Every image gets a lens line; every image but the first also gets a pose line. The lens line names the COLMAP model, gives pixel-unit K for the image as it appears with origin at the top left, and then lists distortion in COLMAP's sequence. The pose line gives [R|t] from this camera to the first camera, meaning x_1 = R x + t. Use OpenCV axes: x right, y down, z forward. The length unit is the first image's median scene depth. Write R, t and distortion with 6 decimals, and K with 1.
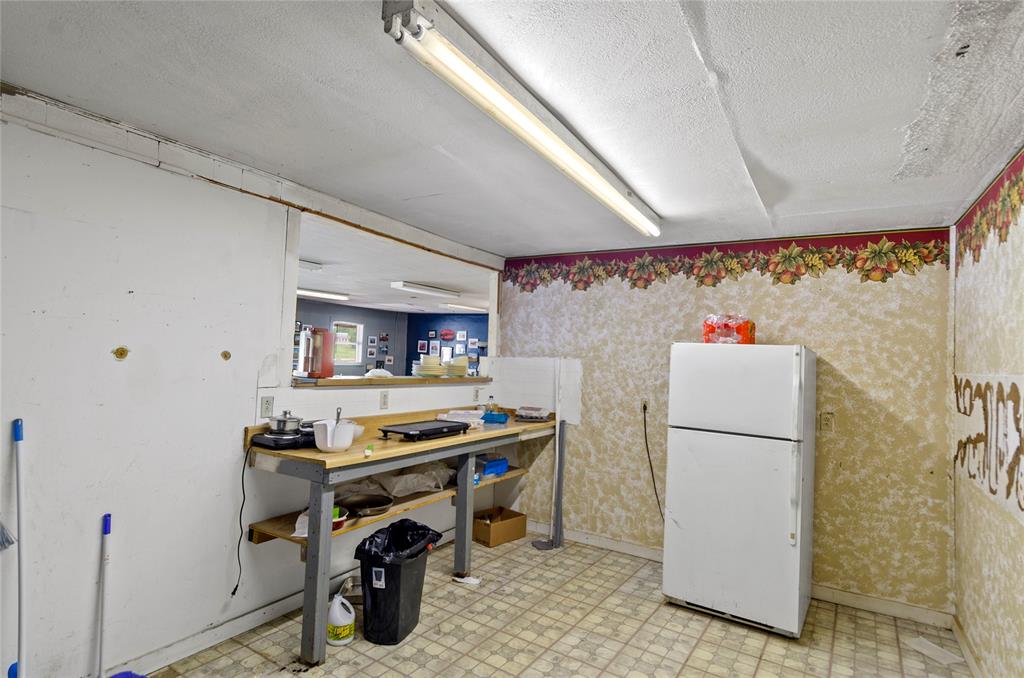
lens RADIAL K [[550.5, 0, 510.7], [0, 550.5, 339.4], [0, 0, 1]] dist [0.002323, -0.002159]
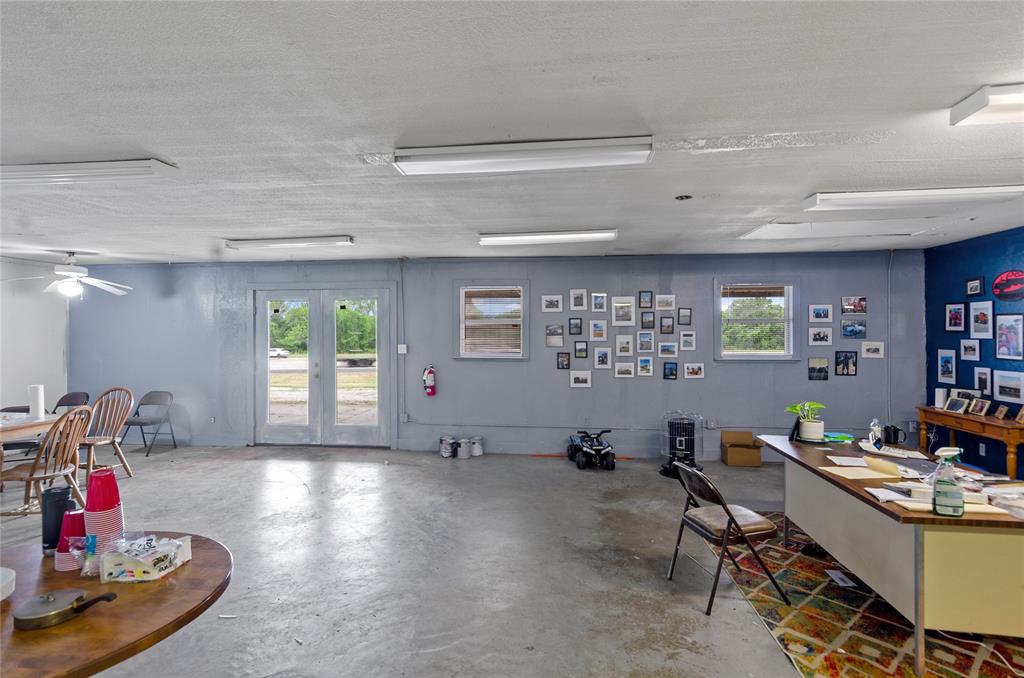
lens RADIAL K [[550.5, 0, 510.9], [0, 550.5, 337.2], [0, 0, 1]] dist [0.002323, -0.002159]
pose [[0.430789, -0.039137, -0.901604, 0.221226], [0.049315, 0.998587, -0.019784, 0.051510], [0.901104, -0.035940, 0.432110, 1.252335]]
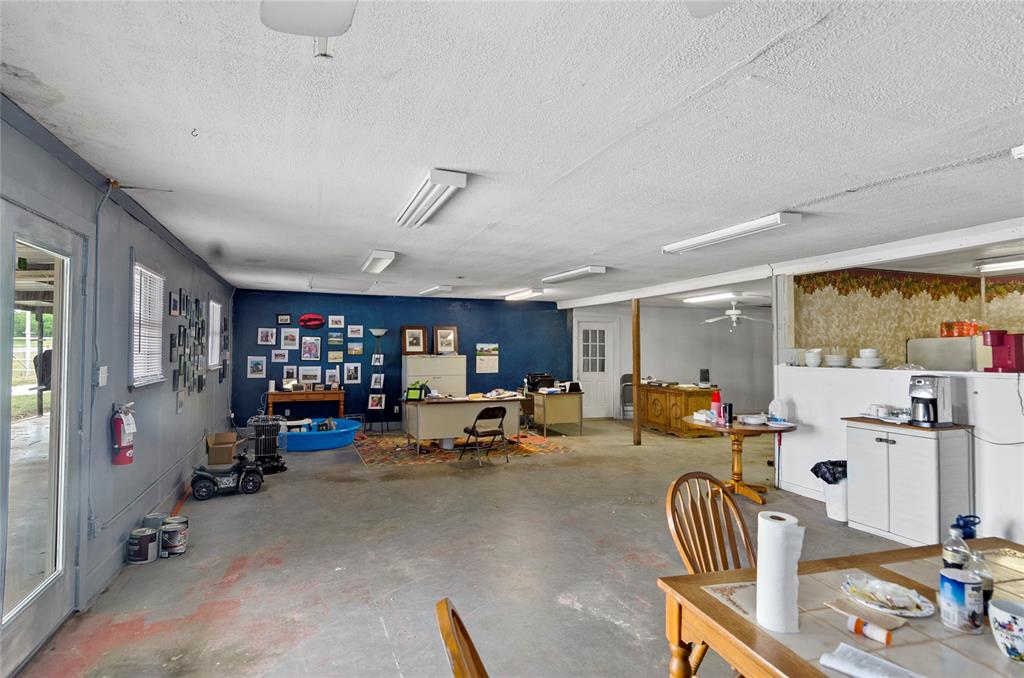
lens RADIAL K [[550.5, 0, 494.6], [0, 550.5, 331.5], [0, 0, 1]] dist [0.002323, -0.002159]
pose [[0.613460, -0.014832, 0.789587, -1.410724], [-0.004751, 0.999736, 0.022471, -0.028434], [-0.789712, -0.017536, 0.613228, 0.836096]]
